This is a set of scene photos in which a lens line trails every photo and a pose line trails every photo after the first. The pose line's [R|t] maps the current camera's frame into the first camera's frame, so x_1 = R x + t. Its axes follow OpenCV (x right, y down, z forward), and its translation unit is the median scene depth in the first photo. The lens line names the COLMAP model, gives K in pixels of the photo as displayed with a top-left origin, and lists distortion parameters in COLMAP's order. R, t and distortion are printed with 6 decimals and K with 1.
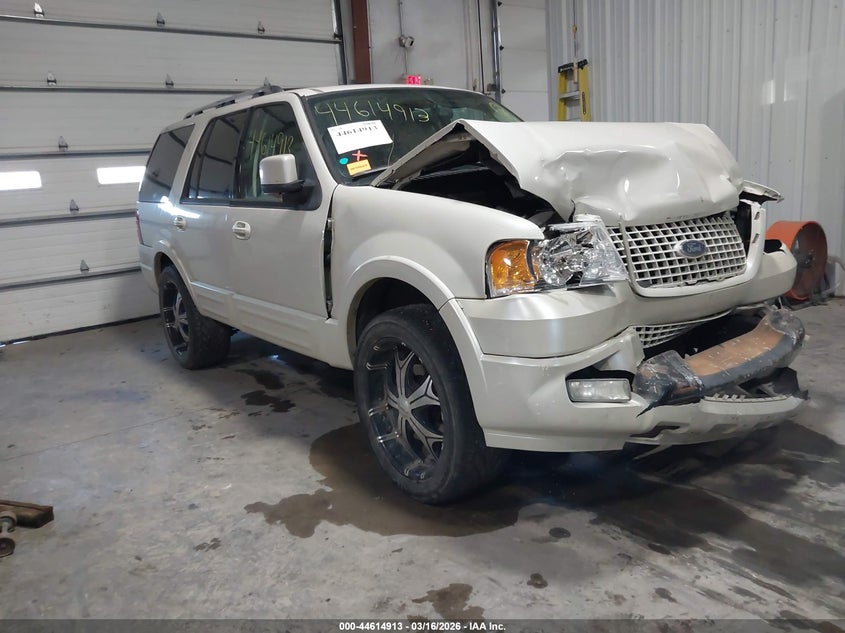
lens RADIAL K [[677.9, 0, 422.5], [0, 677.9, 316.5], [0, 0, 1]] dist [0.000539, 0.000366]
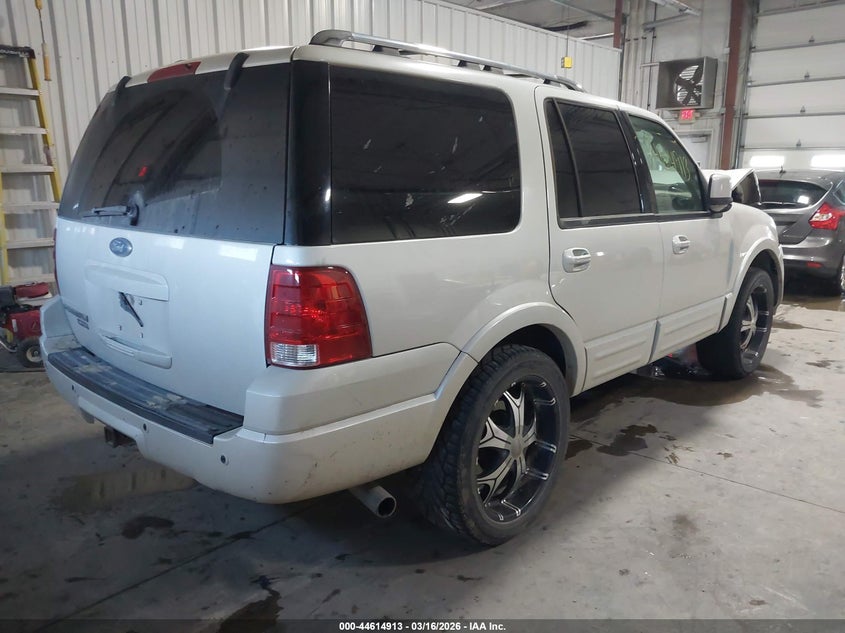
lens RADIAL K [[677.9, 0, 422.5], [0, 677.9, 316.5], [0, 0, 1]] dist [0.000539, 0.000366]
pose [[-0.189558, -0.145971, 0.970958, -1.560956], [0.213459, 0.959109, 0.185863, -0.397800], [-0.958386, 0.242492, -0.150648, 2.046195]]
